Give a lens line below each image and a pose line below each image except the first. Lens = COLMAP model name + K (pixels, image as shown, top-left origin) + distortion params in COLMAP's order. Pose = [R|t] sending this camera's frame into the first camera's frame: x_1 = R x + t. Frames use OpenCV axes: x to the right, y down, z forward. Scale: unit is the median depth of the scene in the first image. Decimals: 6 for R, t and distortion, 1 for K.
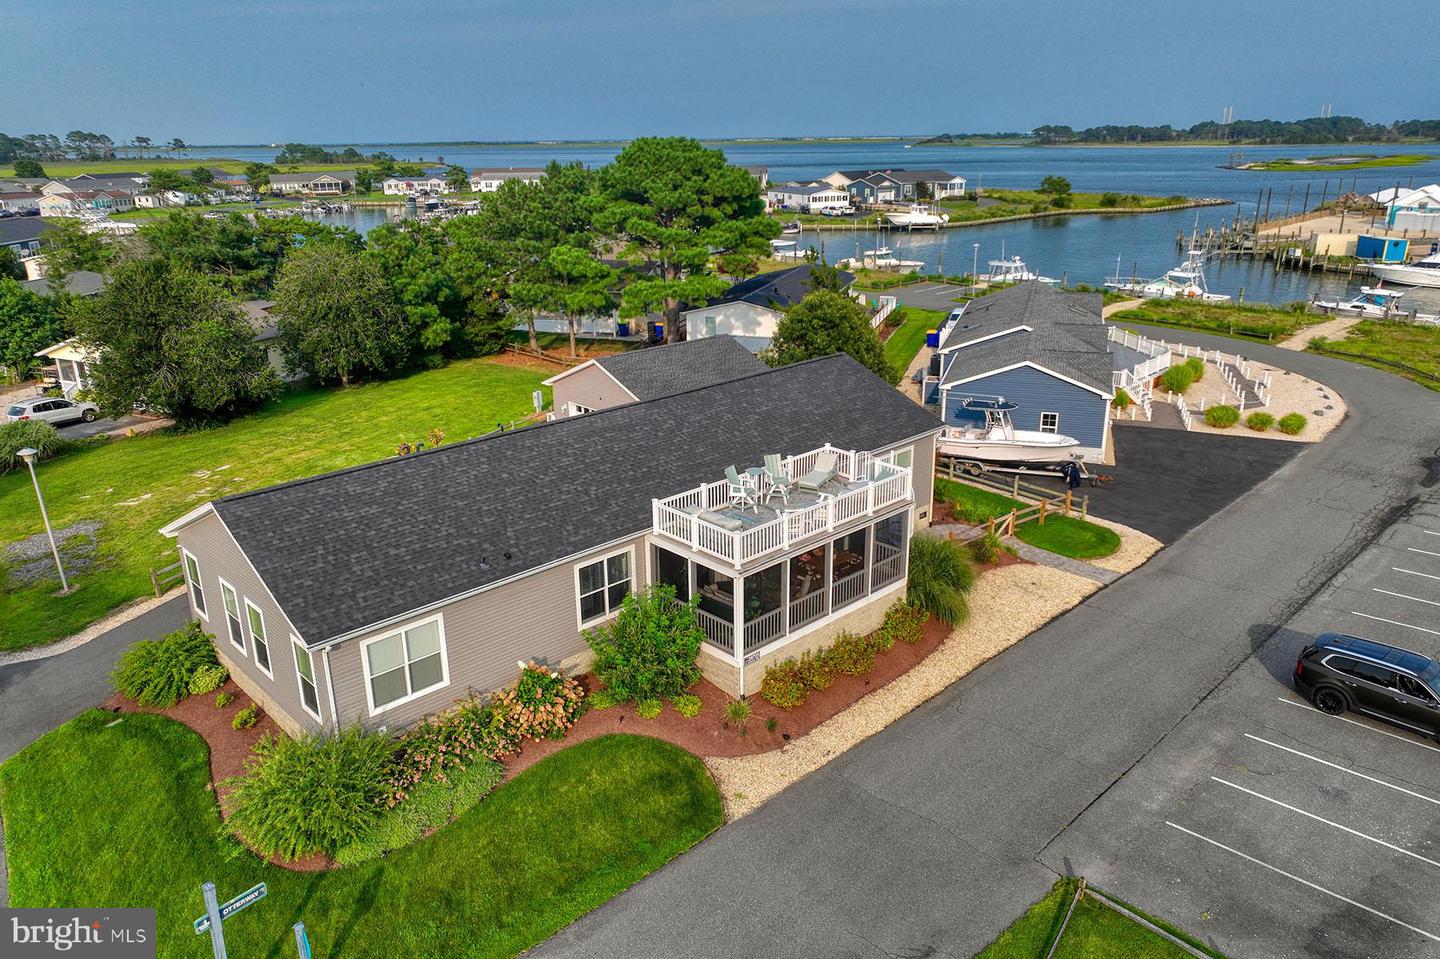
lens RADIAL K [[1012.1, 0, 723.6], [0, 1012.1, 478.8], [0, 0, 1]] dist [-0.004380, 0.020227]
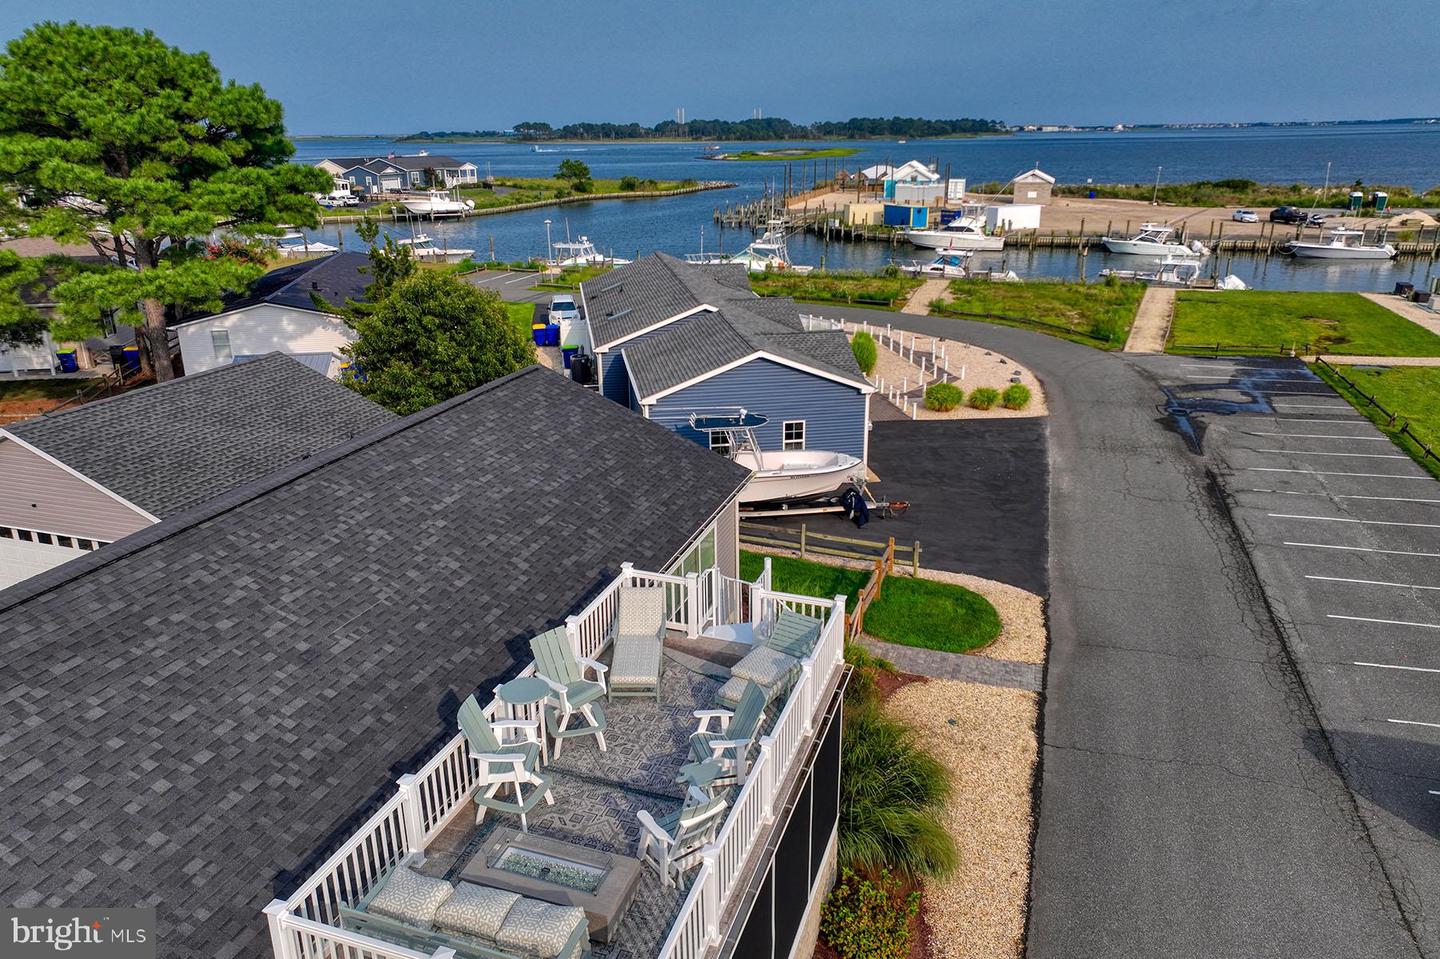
lens RADIAL K [[1012.1, 0, 723.7], [0, 1012.1, 476.6], [0, 0, 1]] dist [-0.004380, 0.020227]
pose [[0.886472, -0.145684, 0.439253, -0.046822], [0.146471, 0.988687, 0.032311, -0.071569], [-0.438991, 0.035695, 0.897782, 0.489541]]
